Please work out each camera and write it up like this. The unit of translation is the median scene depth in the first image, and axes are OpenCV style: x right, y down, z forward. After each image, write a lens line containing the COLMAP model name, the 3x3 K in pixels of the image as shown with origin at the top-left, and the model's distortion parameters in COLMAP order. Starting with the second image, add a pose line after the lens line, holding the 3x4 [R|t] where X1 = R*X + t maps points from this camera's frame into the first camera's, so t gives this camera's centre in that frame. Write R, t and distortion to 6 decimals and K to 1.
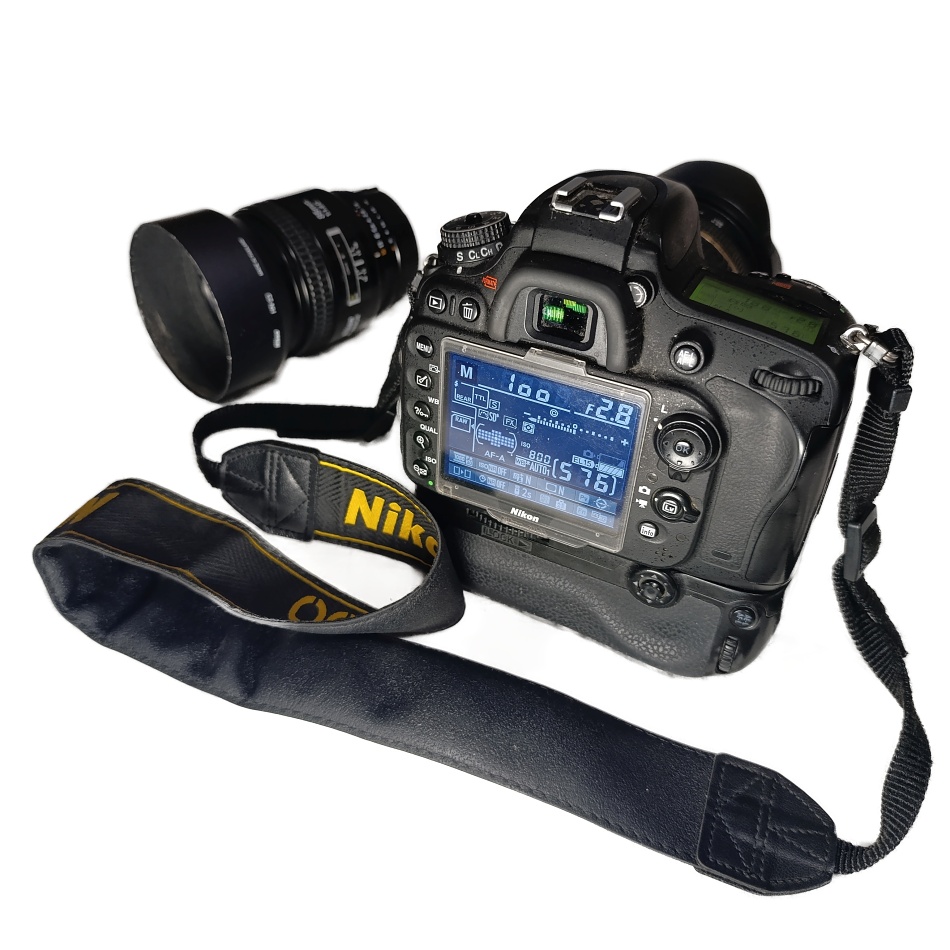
lens RADIAL K [[881.4, 0, 473.4], [0, 881.4, 477.4], [0, 0, 1]] dist [0.128939, -0.002597]
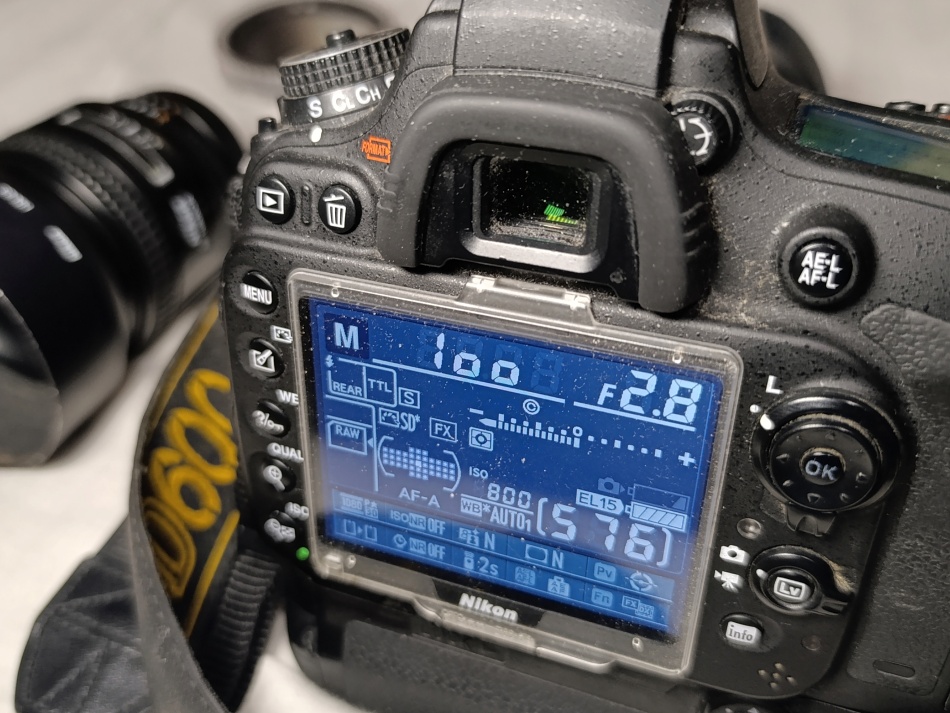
lens RADIAL K [[641.0, 0, 473.8], [0, 641.0, 355.3], [0, 0, 1]] dist [-0.004266, -0.000360]
pose [[0.995964, -0.075114, 0.049123, 0.044591], [0.079588, 0.992142, -0.096543, -0.068831], [-0.041485, 0.100063, 0.994116, 0.644177]]
